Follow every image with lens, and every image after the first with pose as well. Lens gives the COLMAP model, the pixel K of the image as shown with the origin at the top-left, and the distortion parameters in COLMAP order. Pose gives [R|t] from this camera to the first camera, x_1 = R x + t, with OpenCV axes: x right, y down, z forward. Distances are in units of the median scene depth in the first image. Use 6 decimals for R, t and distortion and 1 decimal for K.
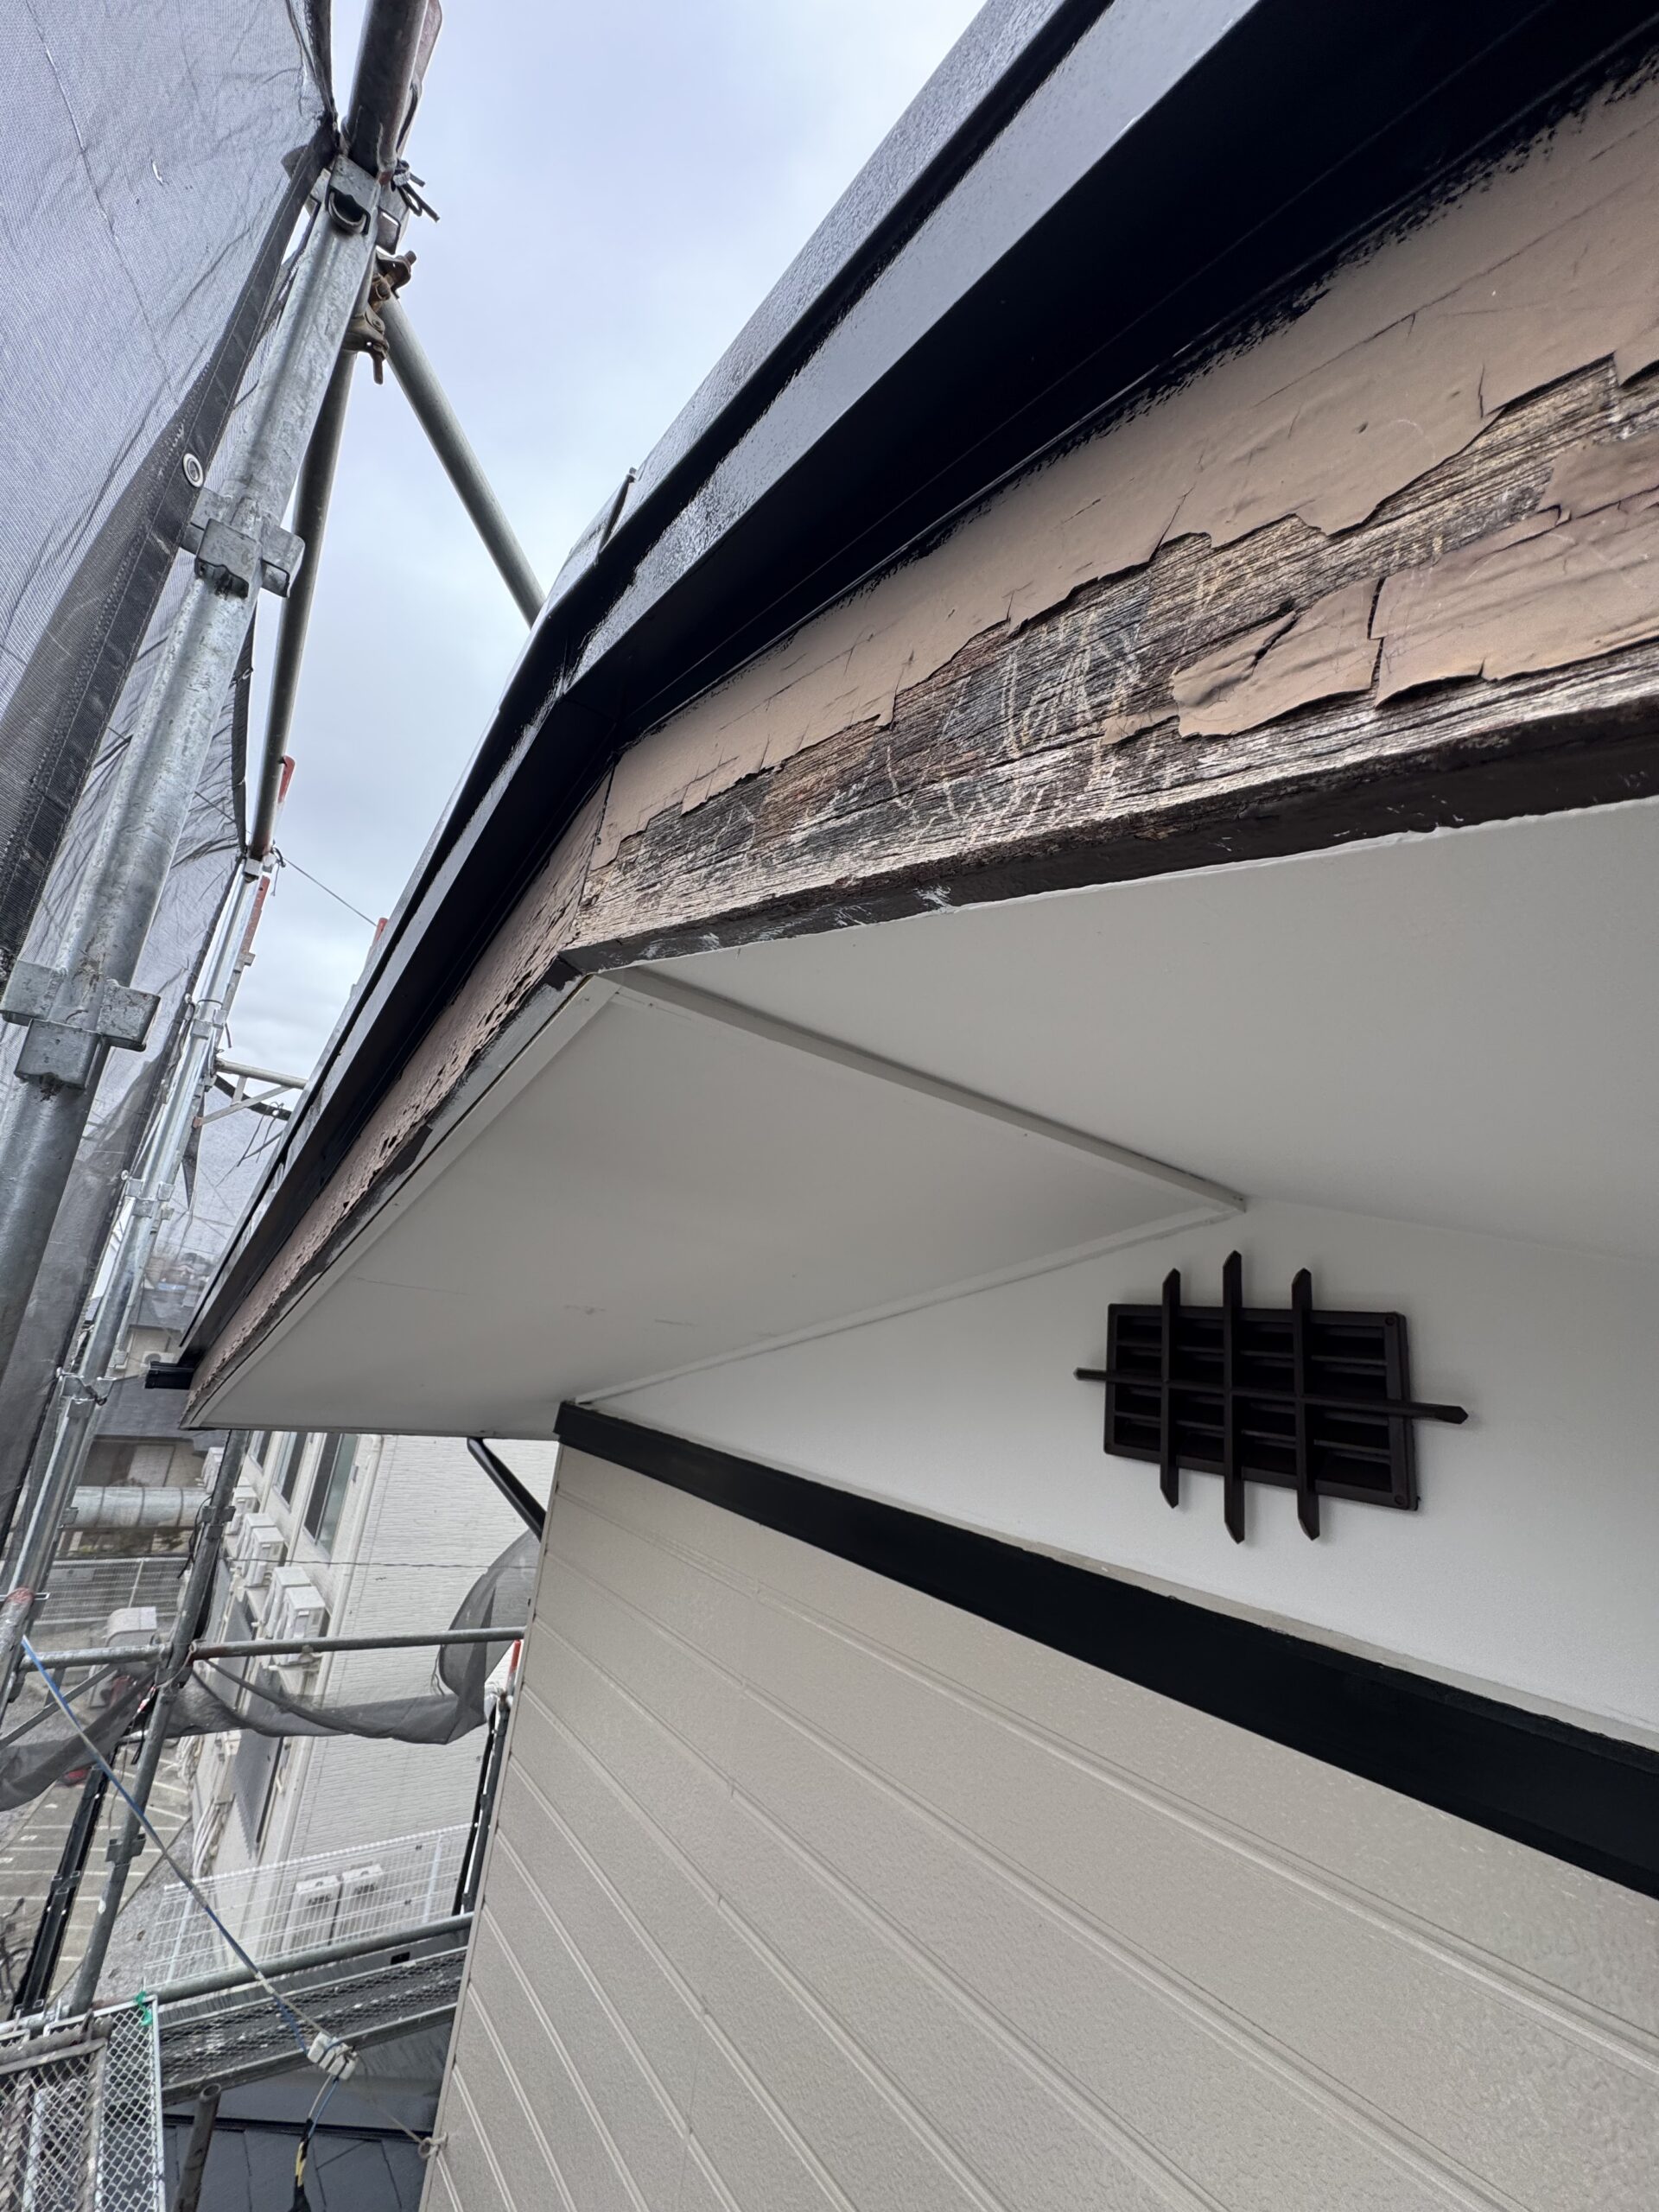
lens RADIAL K [[882.3, 0, 823.8], [0, 882.3, 1109.6], [0, 0, 1]] dist [-0.001377, -0.000220]
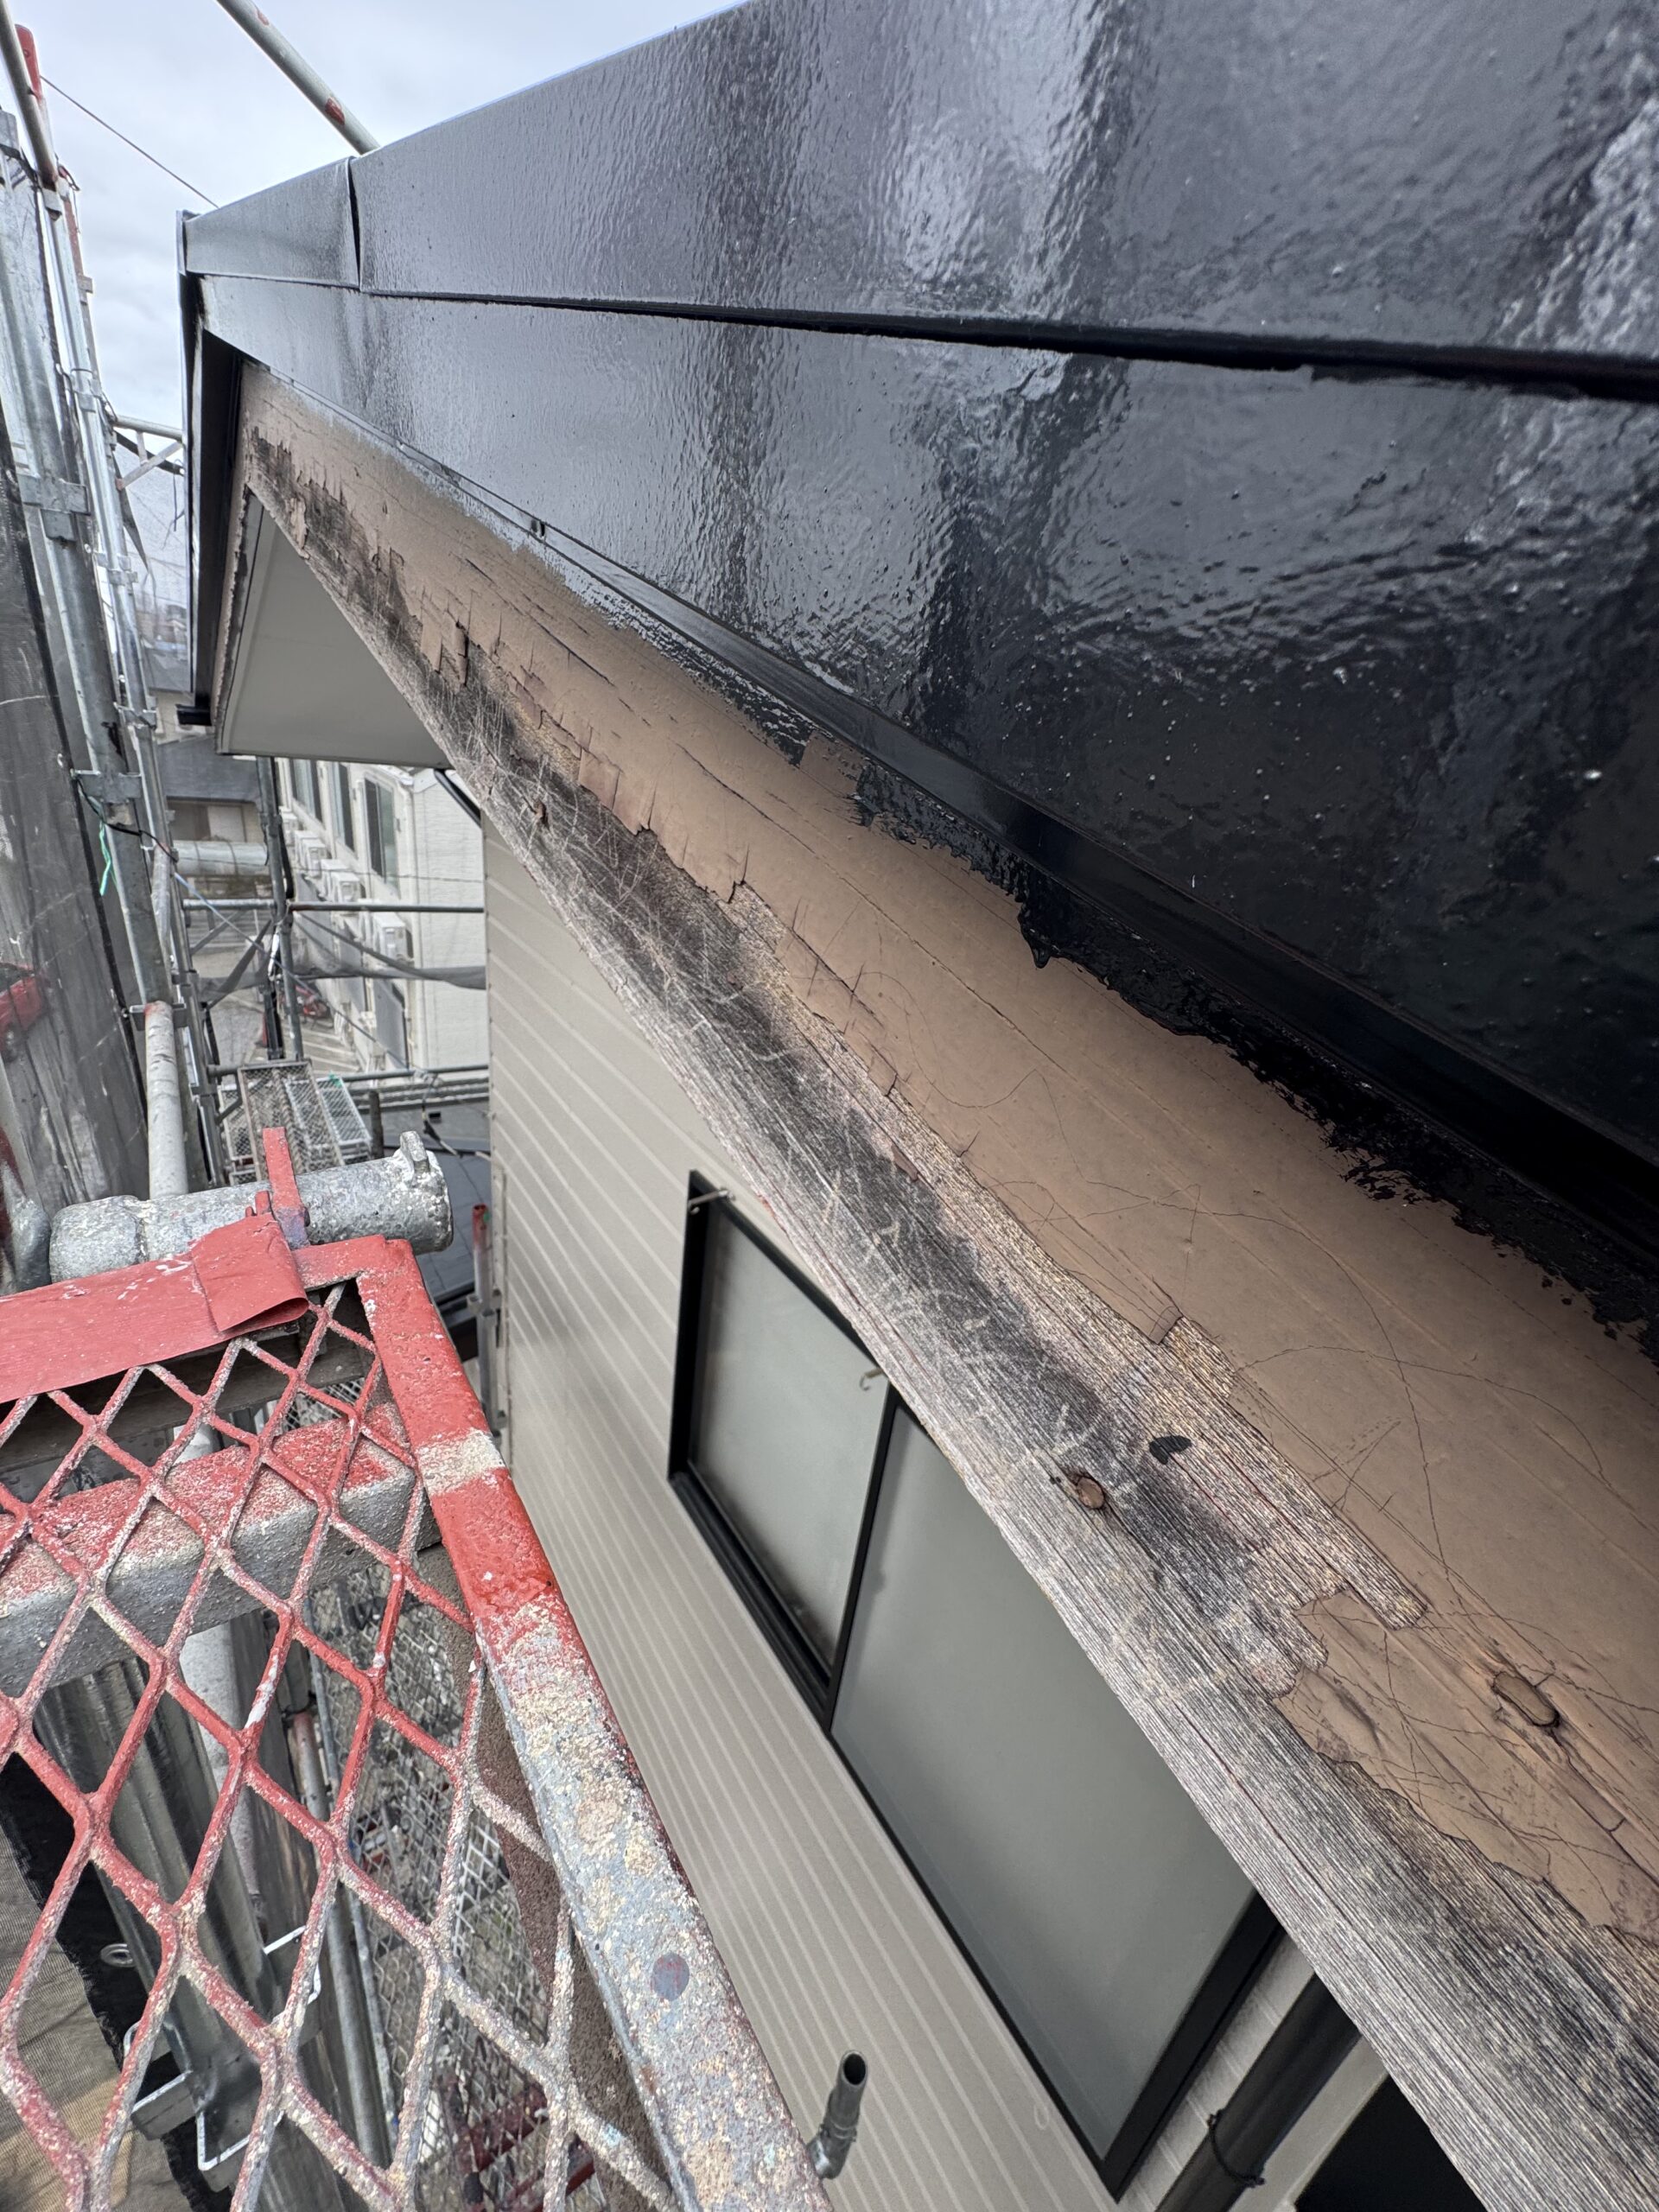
lens RADIAL K [[882.3, 0, 831.7], [0, 882.3, 1108.1], [0, 0, 1]] dist [-0.001377, -0.000220]
pose [[0.999102, 0.027183, -0.032511, 0.268833], [-0.000855, 0.779941, 0.625852, -0.069395], [0.042370, -0.625262, 0.779264, -0.353518]]
